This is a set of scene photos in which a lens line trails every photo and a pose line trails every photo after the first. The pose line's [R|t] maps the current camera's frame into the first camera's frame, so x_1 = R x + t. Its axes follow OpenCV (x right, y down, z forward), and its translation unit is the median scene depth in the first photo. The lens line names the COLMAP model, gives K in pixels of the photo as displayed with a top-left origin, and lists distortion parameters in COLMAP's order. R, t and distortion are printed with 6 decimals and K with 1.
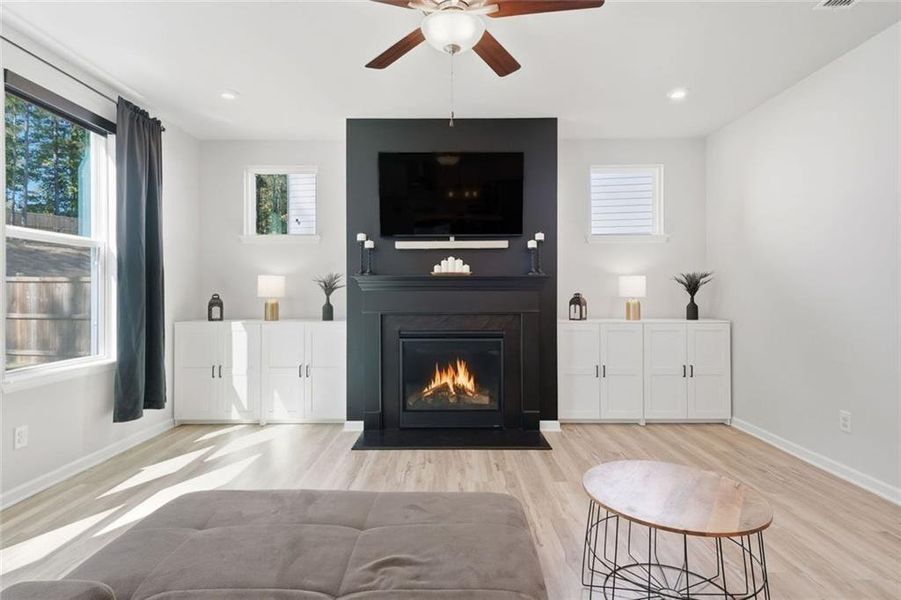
lens RADIAL K [[495.1, 0, 450.5], [0, 495.1, 300.0], [0, 0, 1]] dist [0.003390, 0.000247]
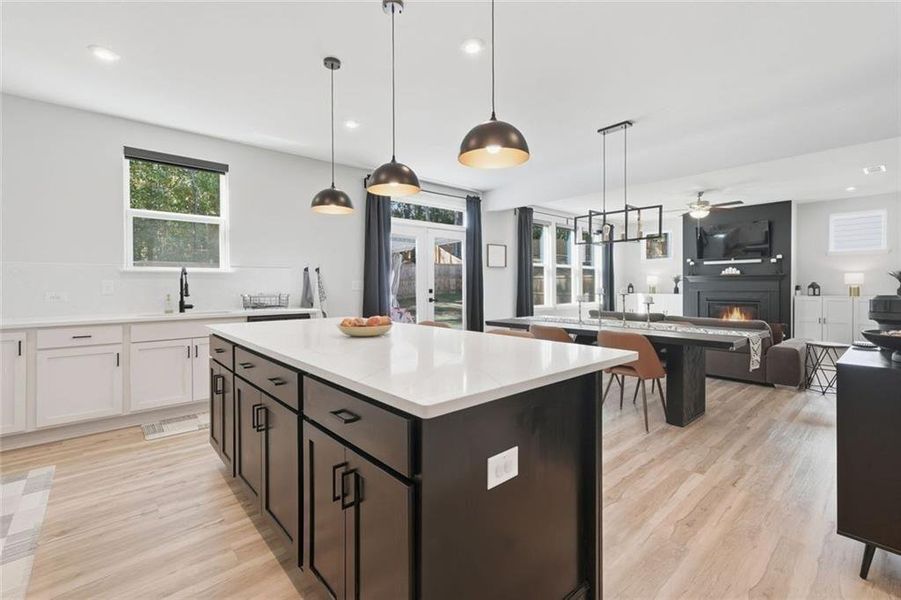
lens RADIAL K [[399.8, 0, 450.3], [0, 399.8, 290.5], [0, 0, 1]] dist [0.001259, 0.000233]
pose [[0.659441, 0.011258, -0.751672, 0.540468], [-0.004901, 0.999931, 0.010676, 0.010152], [0.751741, -0.003356, 0.659450, -1.233542]]
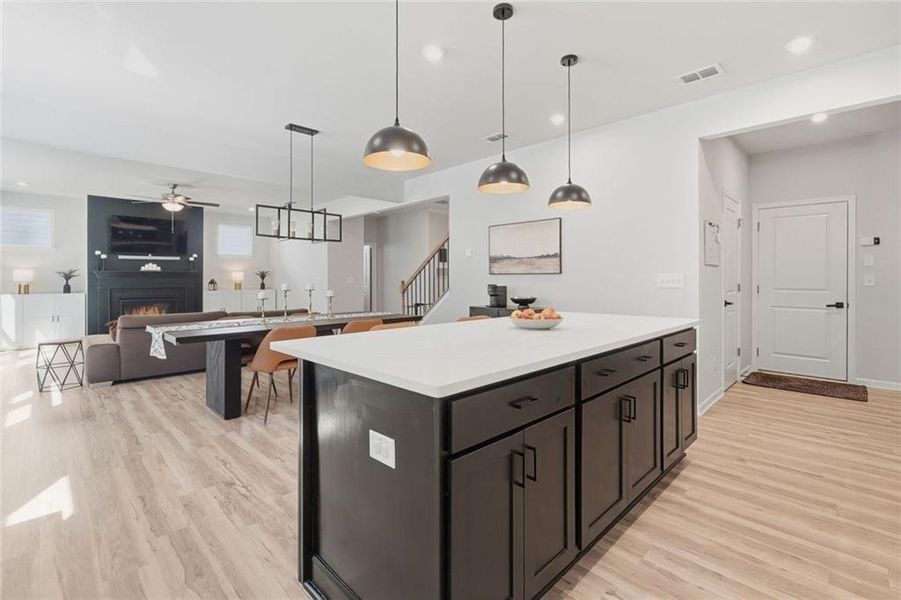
lens RADIAL K [[410.1, 0, 451.6], [0, 410.1, 279.1], [0, 0, 1]] dist [0.003671, 0.000365]
pose [[0.711026, -0.000681, 0.703166, -0.334450], [0.008018, 0.999942, -0.007140, 0.011047], [-0.703120, 0.010714, 0.710990, -1.288395]]
